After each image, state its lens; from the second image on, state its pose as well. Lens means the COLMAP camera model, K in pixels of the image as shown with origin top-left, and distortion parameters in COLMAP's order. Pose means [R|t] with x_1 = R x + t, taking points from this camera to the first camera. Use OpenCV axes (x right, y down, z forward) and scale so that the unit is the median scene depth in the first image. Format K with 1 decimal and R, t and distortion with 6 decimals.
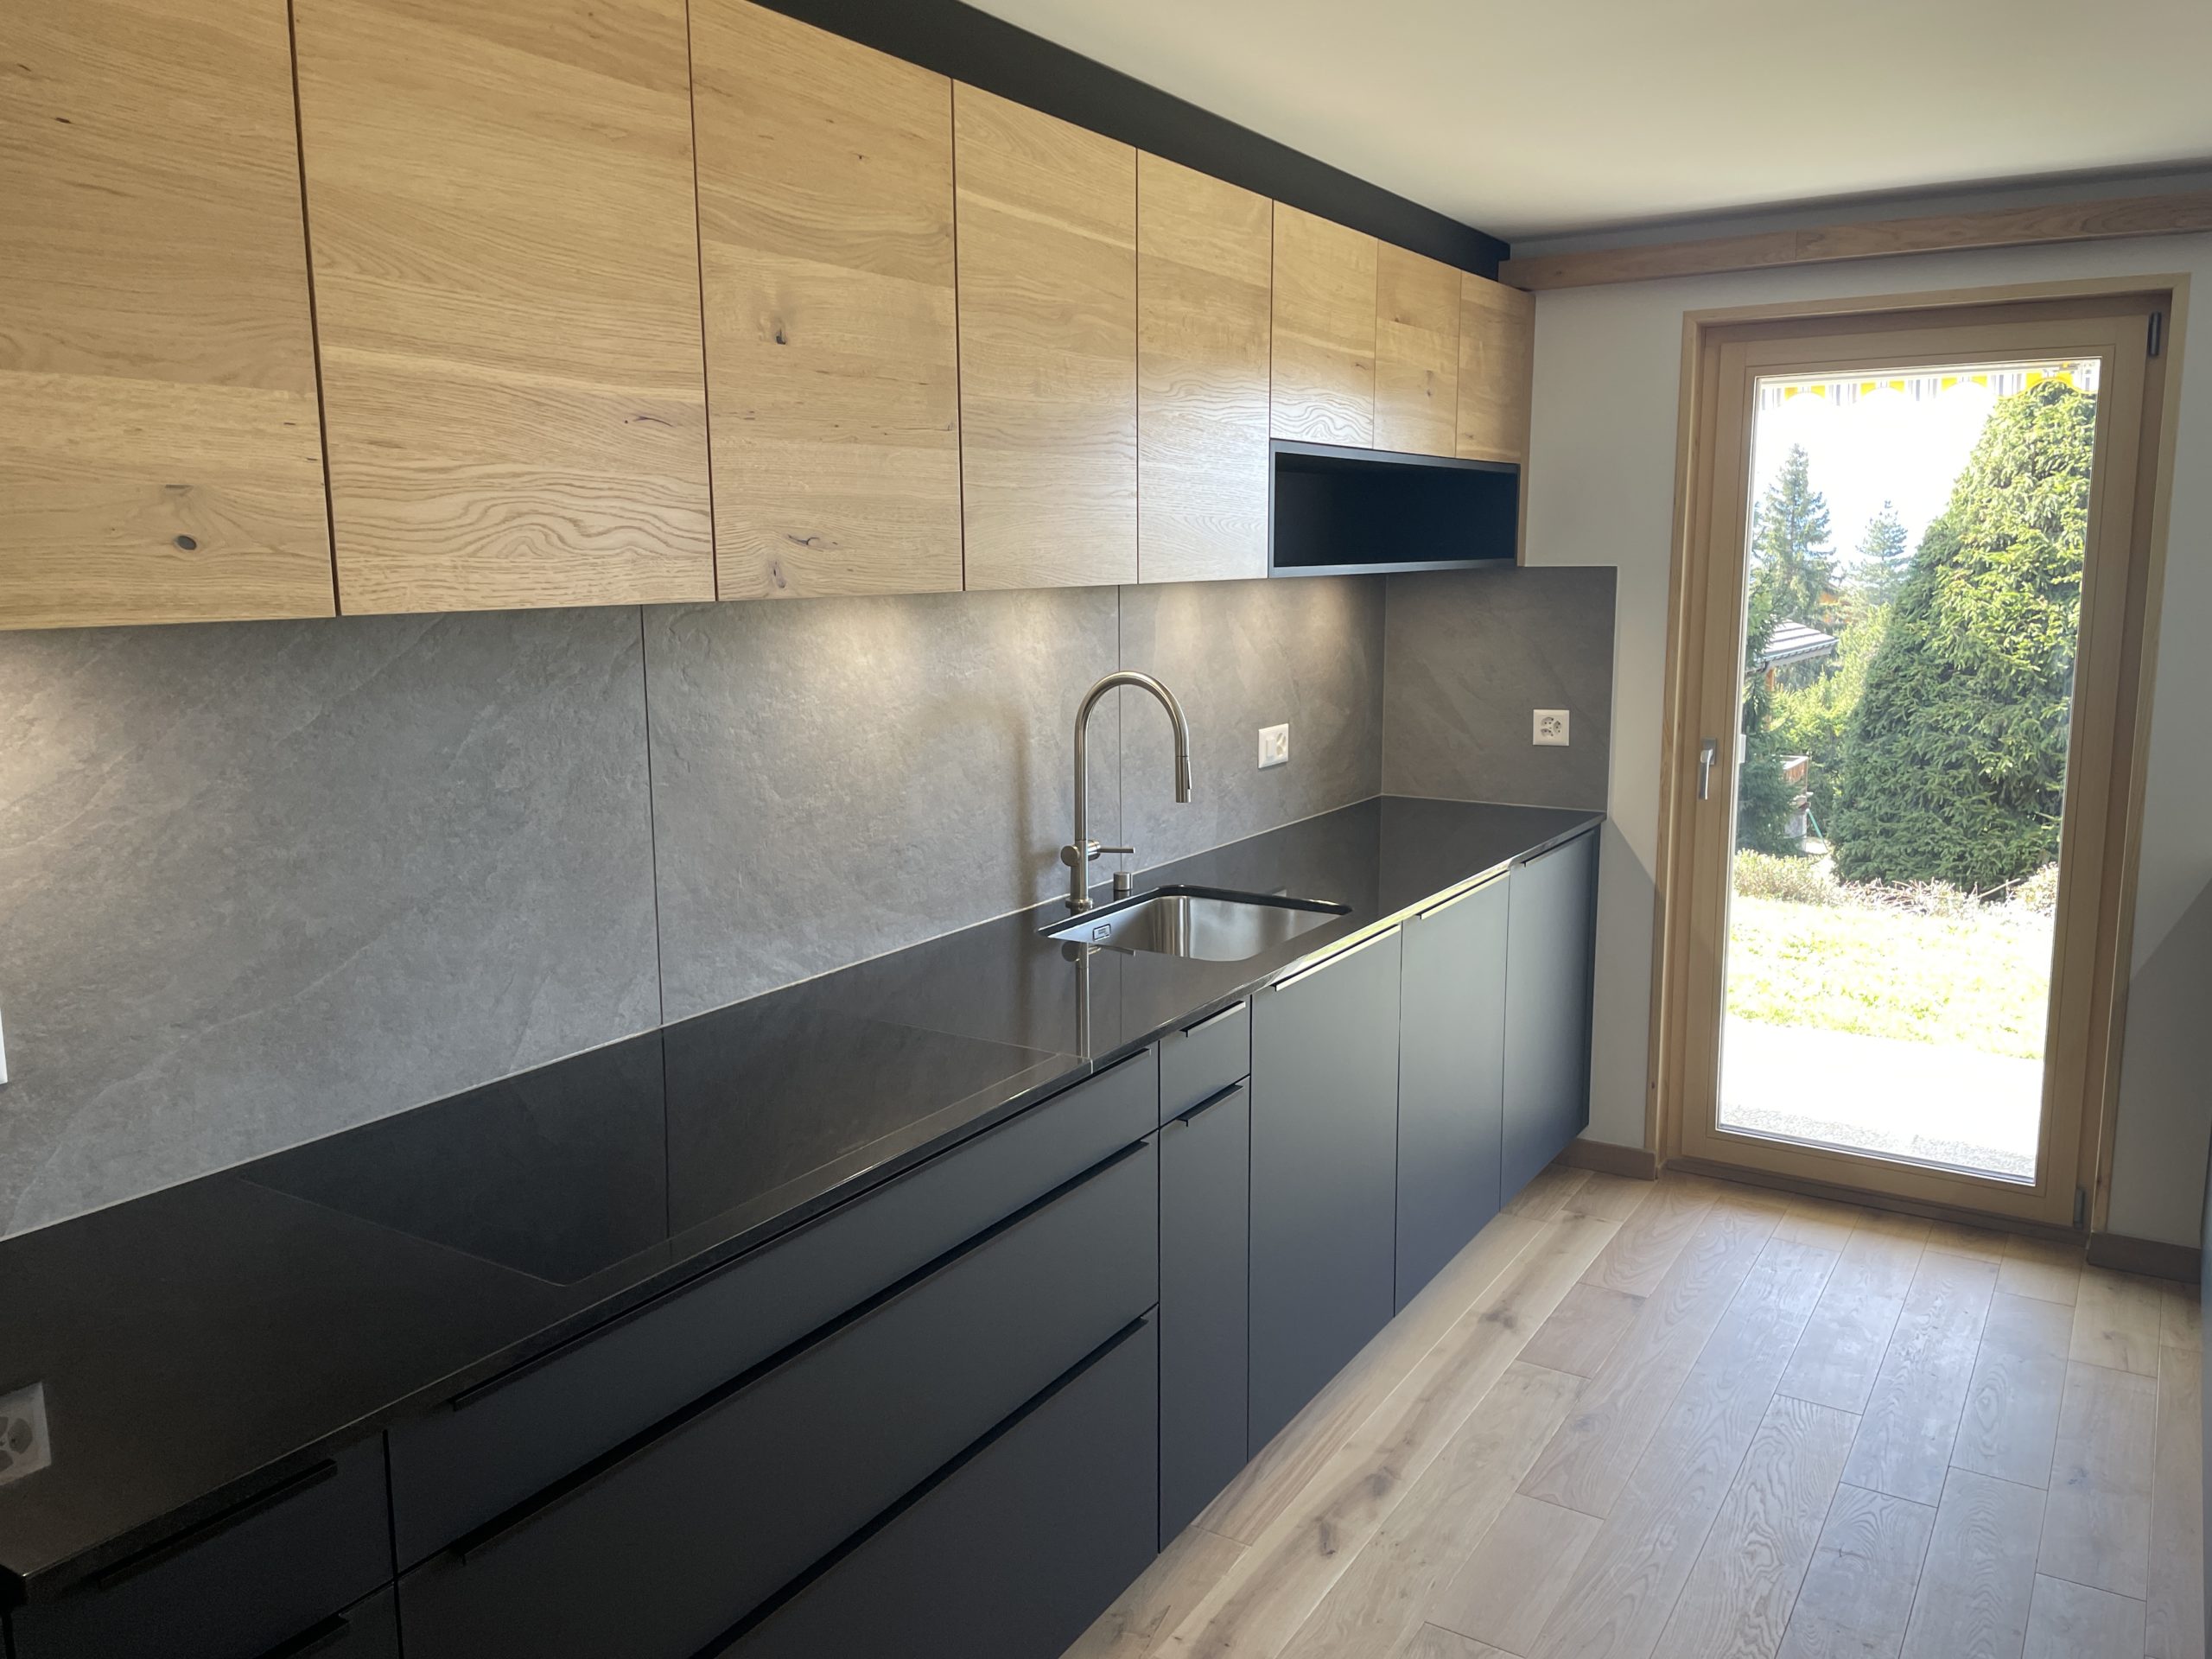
lens RADIAL K [[1675.9, 0, 1104.8], [0, 1675.9, 840.8], [0, 0, 1]] dist [0.123665, -0.164416]
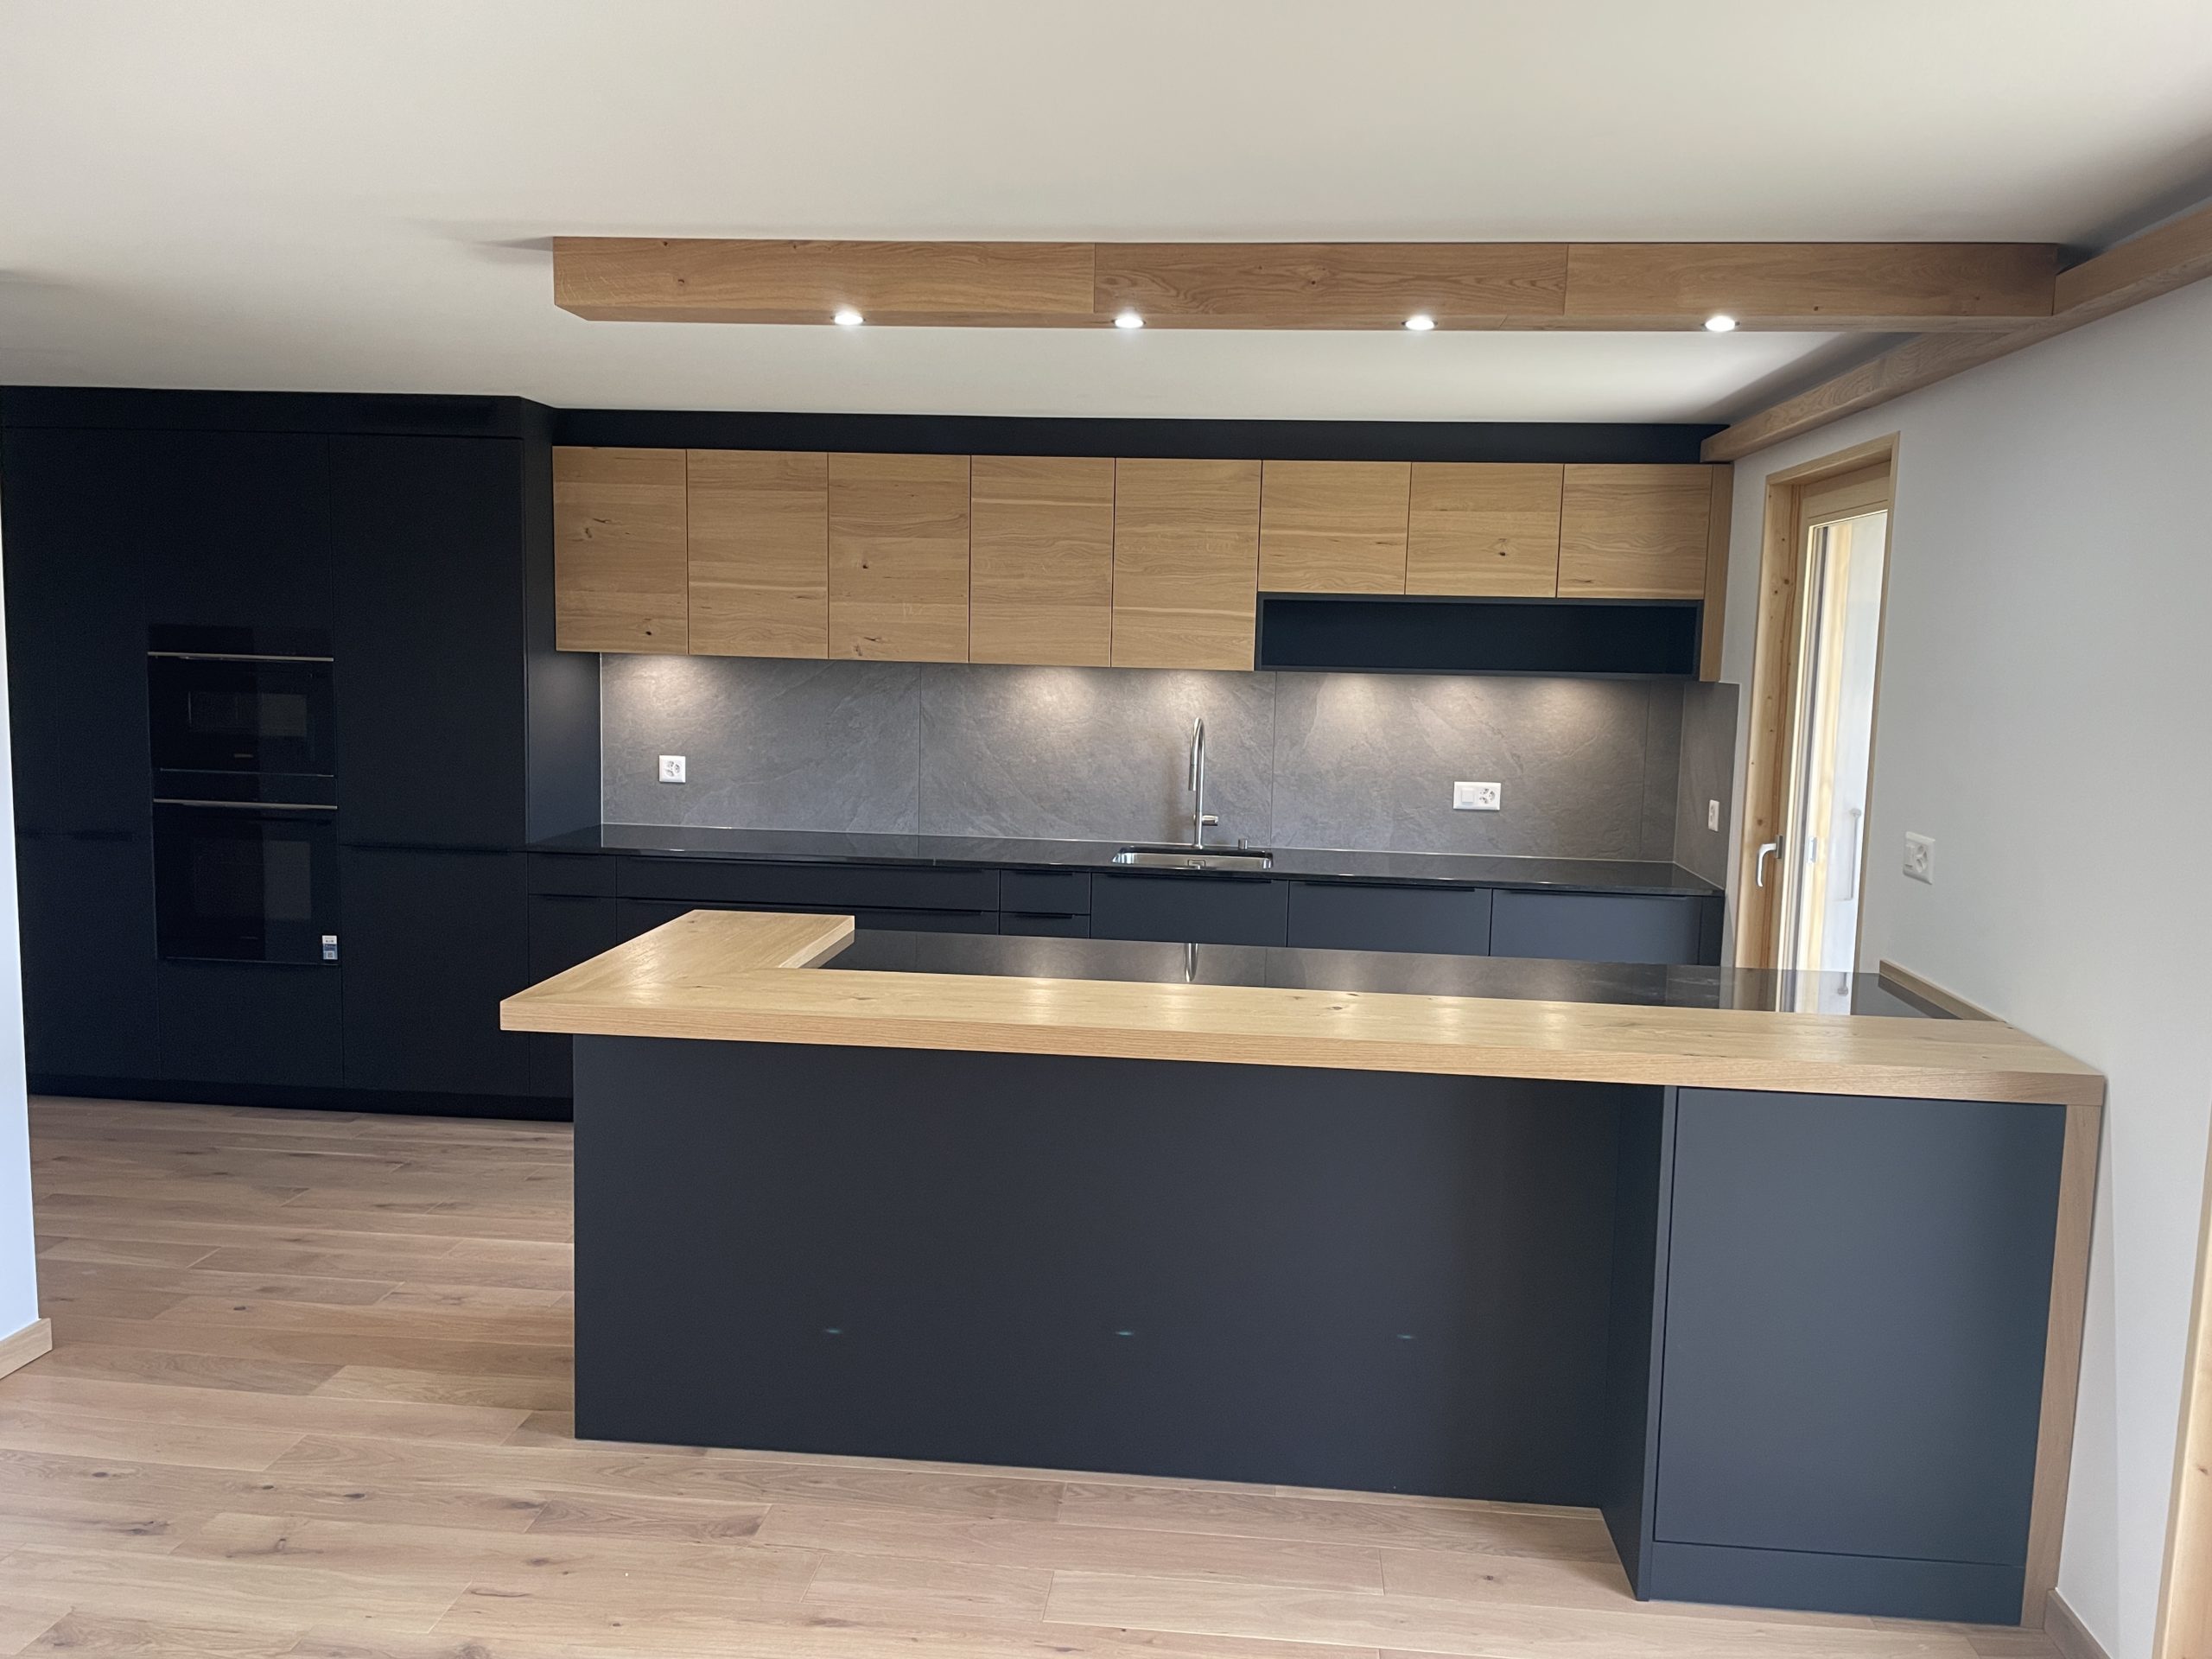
lens RADIAL K [[1675.9, 0, 1104.8], [0, 1675.9, 840.8], [0, 0, 1]] dist [0.123665, -0.164416]
pose [[0.420662, 0.127686, -0.898187, 2.068842], [-0.183101, 0.981621, 0.053792, -0.063829], [0.888548, 0.141831, 0.436310, 0.177473]]
